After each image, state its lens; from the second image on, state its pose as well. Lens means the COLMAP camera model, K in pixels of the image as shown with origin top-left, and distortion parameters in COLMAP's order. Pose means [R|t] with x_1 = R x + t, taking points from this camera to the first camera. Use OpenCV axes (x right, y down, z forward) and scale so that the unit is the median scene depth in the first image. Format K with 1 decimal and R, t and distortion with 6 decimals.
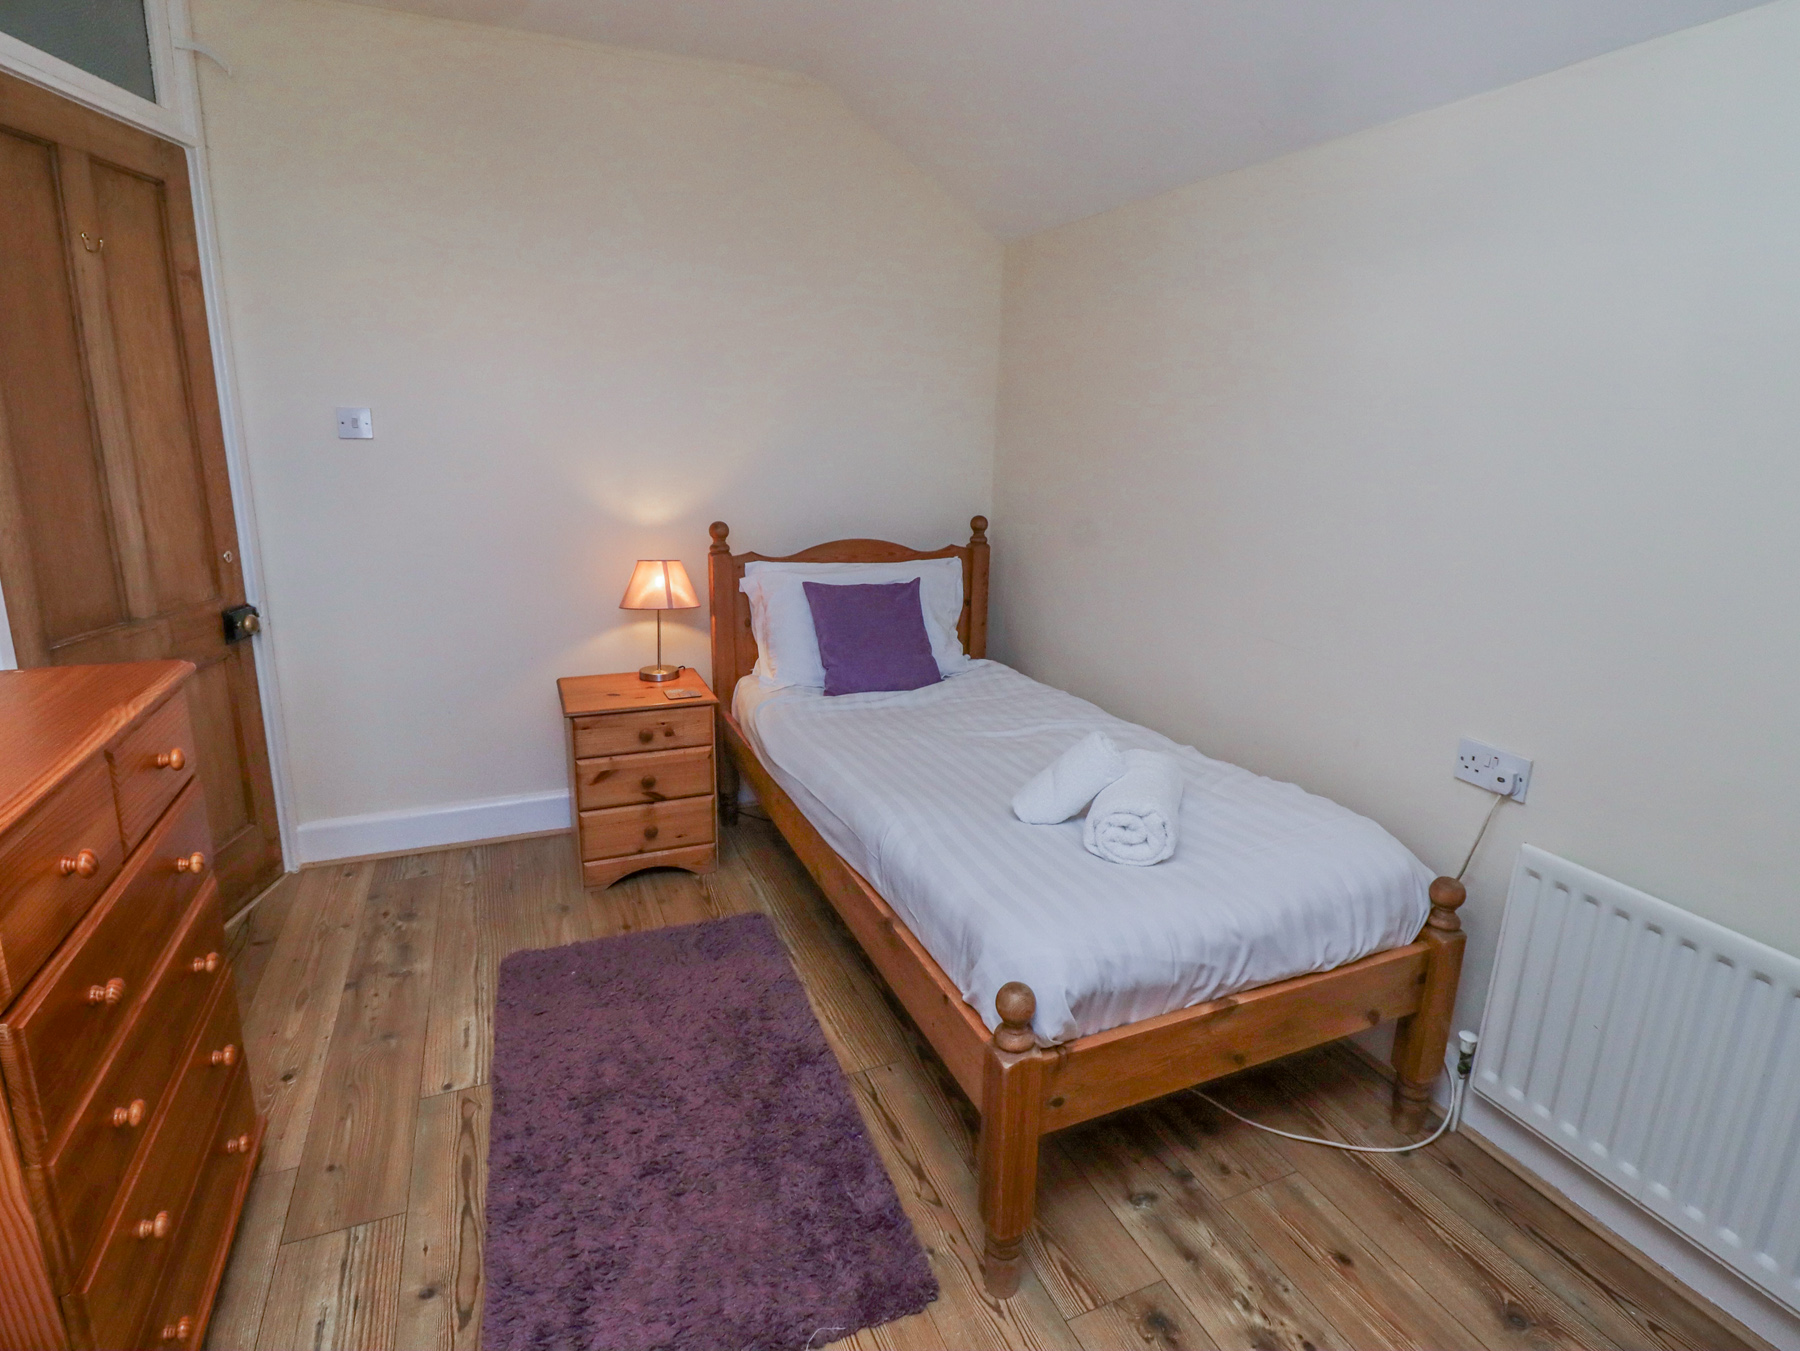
lens RADIAL K [[934.6, 0, 922.2], [0, 934.6, 663.2], [0, 0, 1]] dist [0.000899, -0.011493]
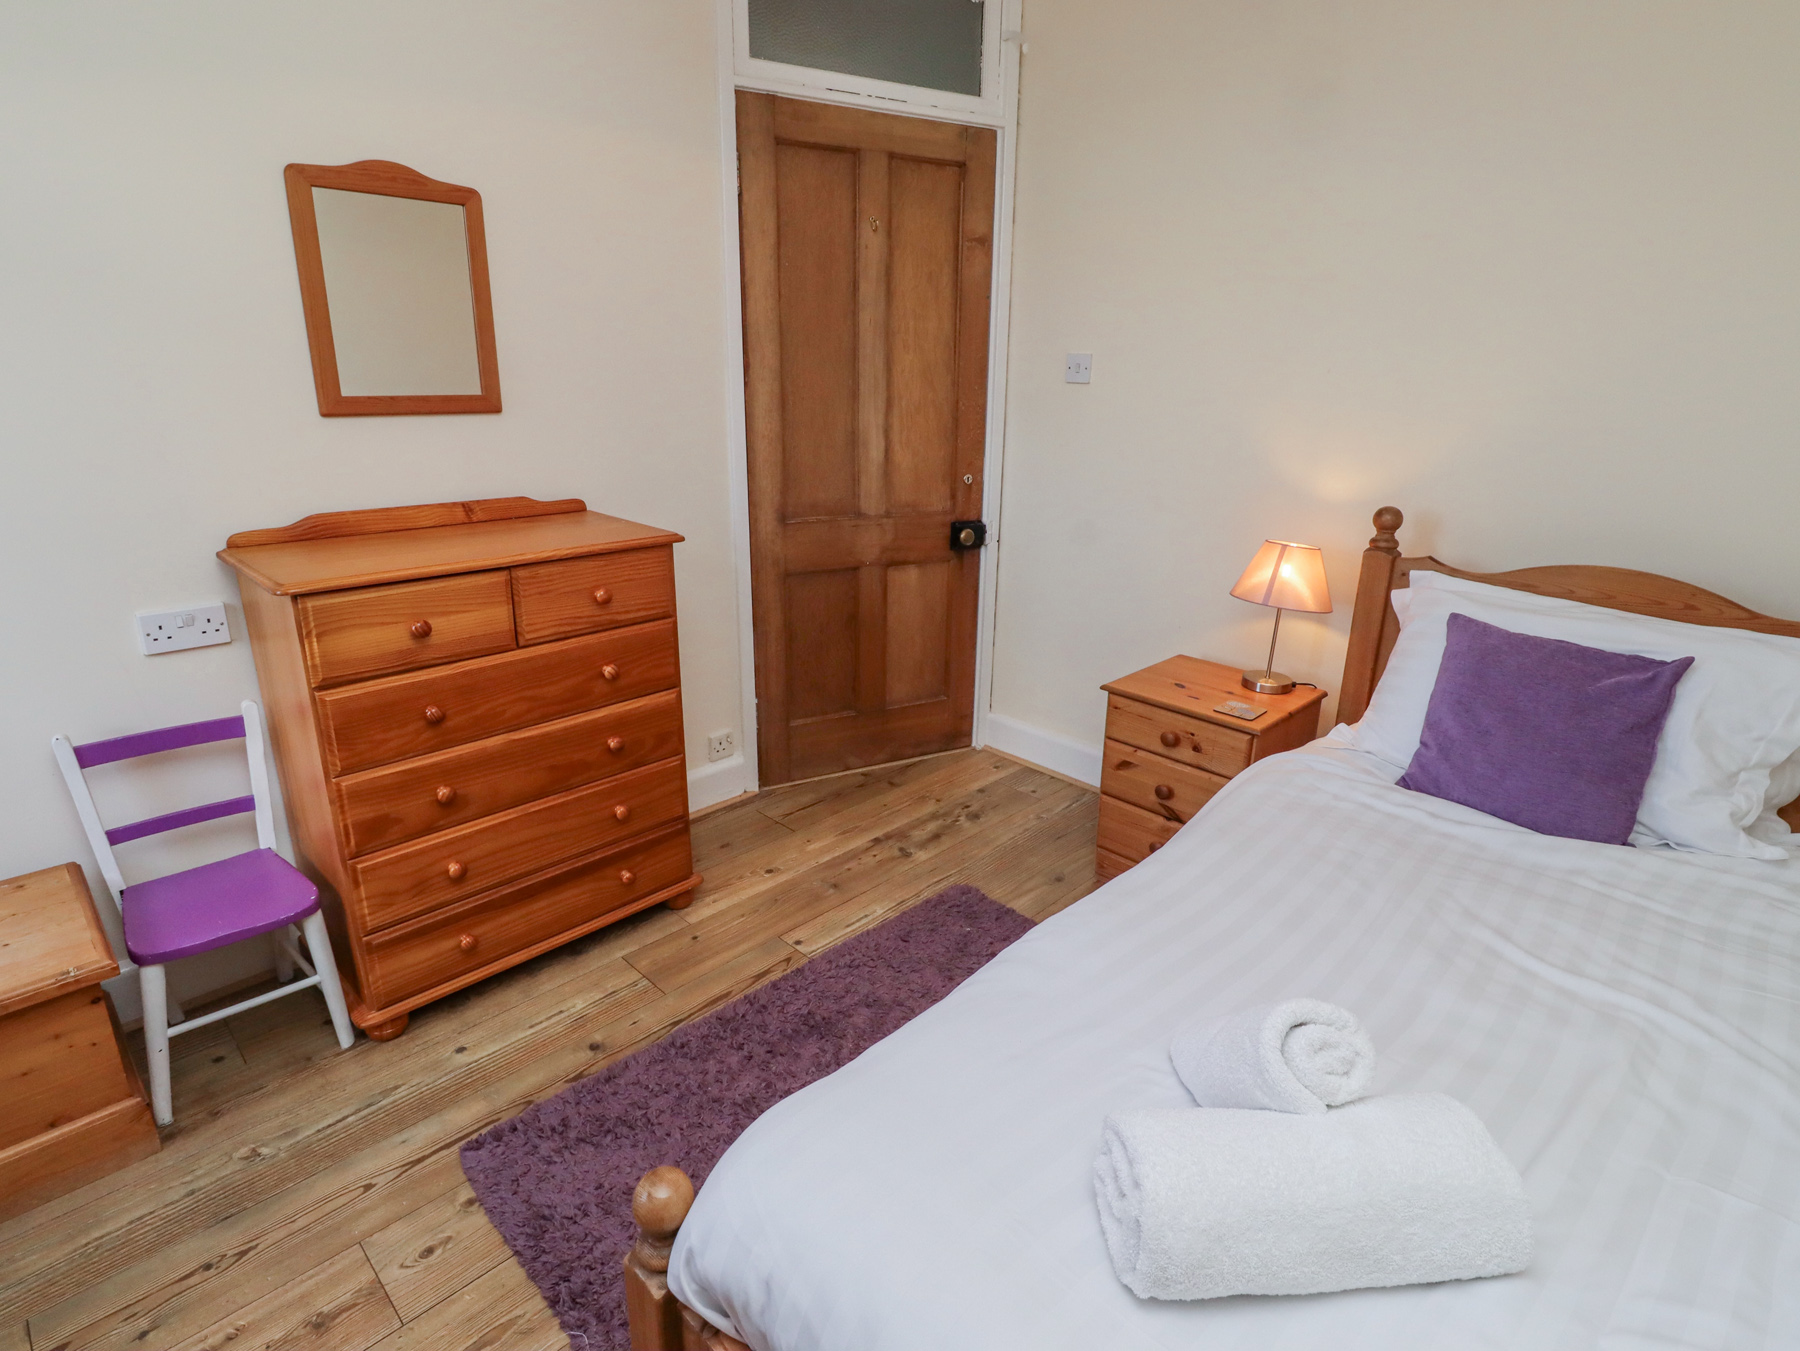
lens RADIAL K [[934.6, 0, 922.2], [0, 934.6, 663.2], [0, 0, 1]] dist [0.000899, -0.011493]
pose [[0.386618, 0.272770, -0.880978, 0.355907], [-0.240383, 0.952044, 0.189282, -0.098438], [0.890361, 0.138592, 0.433647, 0.437692]]
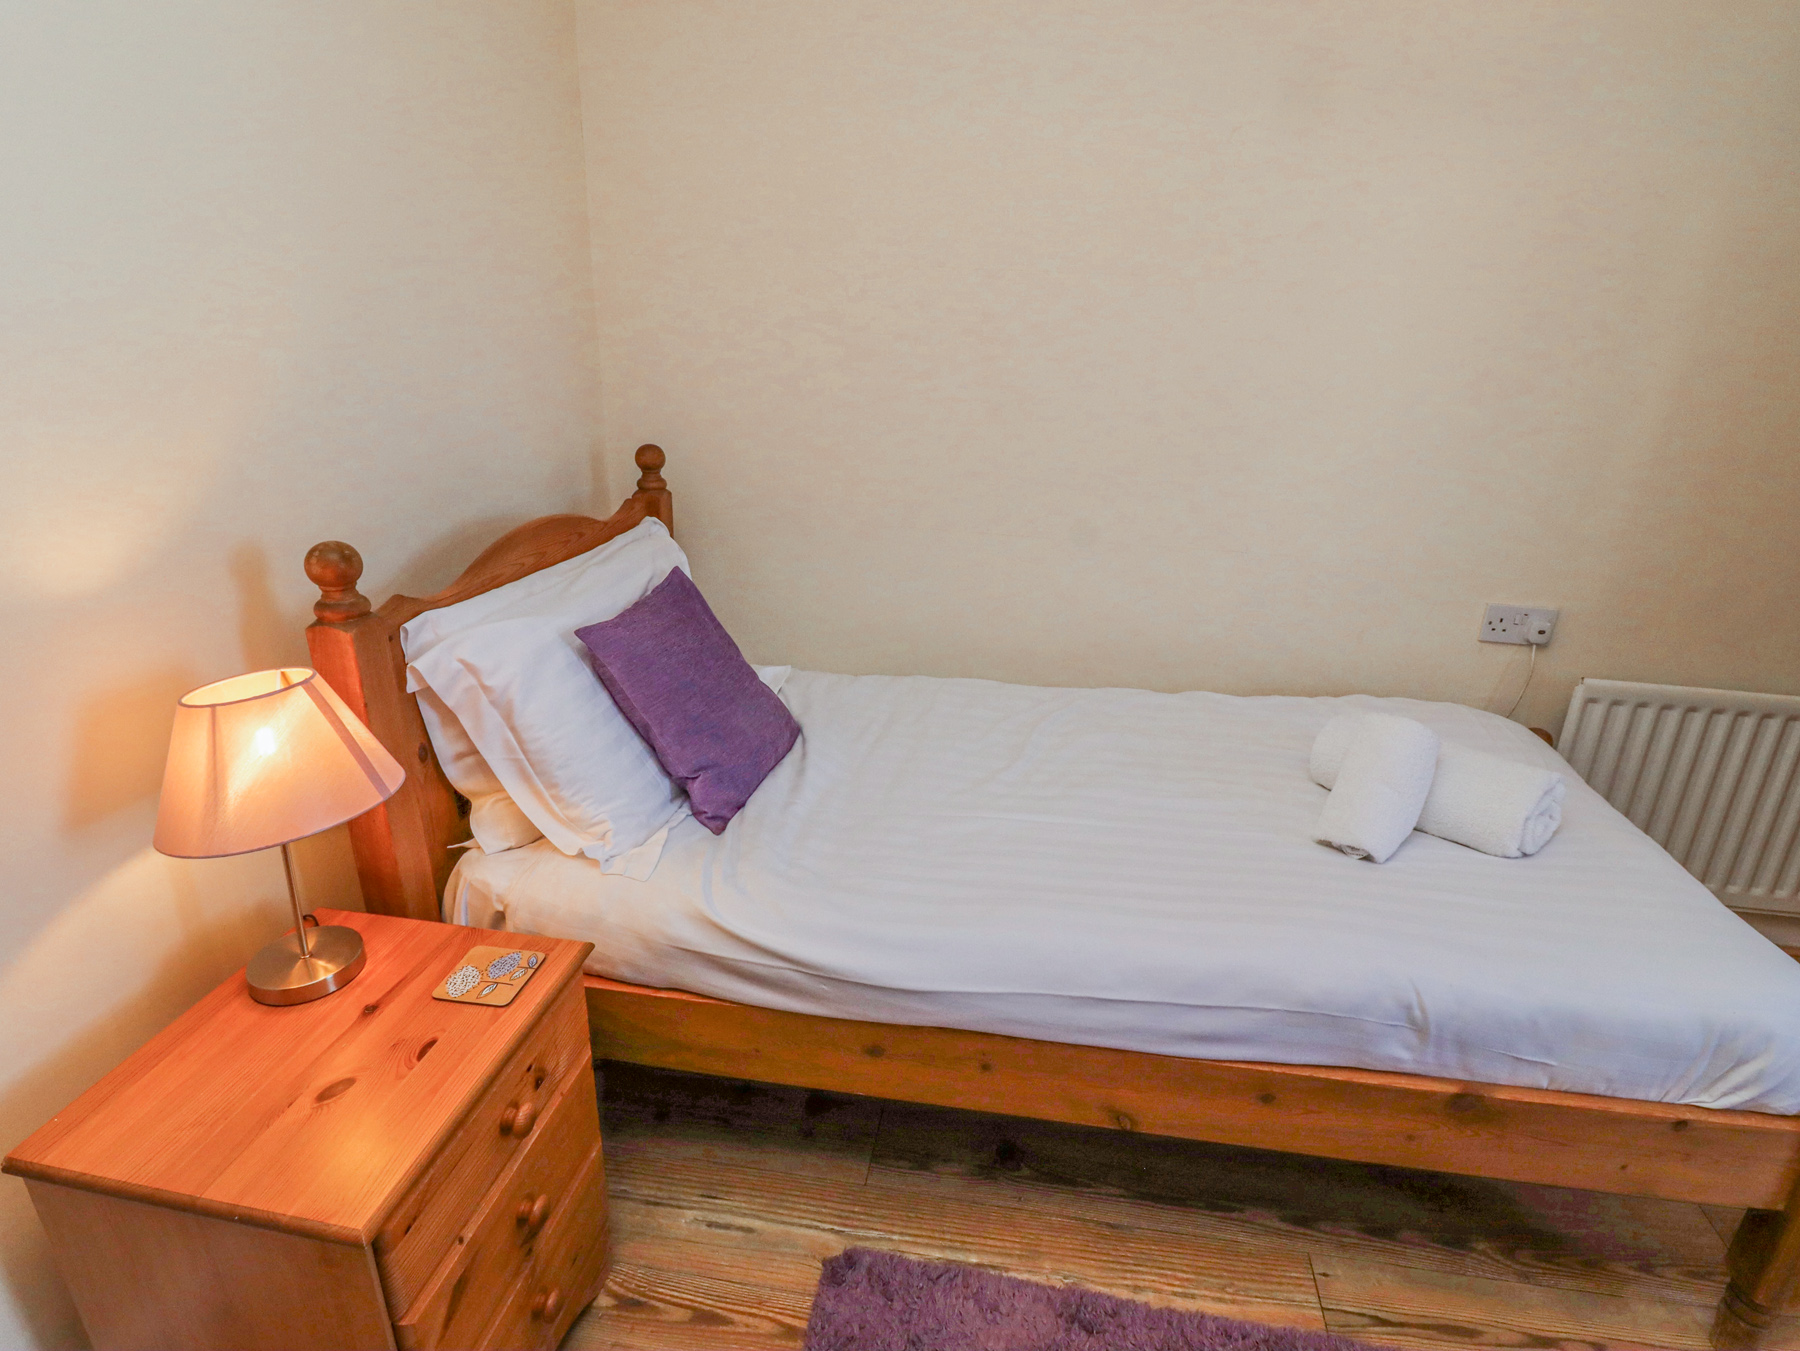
lens RADIAL K [[934.6, 0, 922.2], [0, 934.6, 663.2], [0, 0, 1]] dist [0.000899, -0.011493]
pose [[0.532214, -0.299563, 0.791840, -0.467850], [0.188020, 0.953772, 0.234451, -0.166735], [-0.825468, 0.024103, 0.563934, 0.655319]]
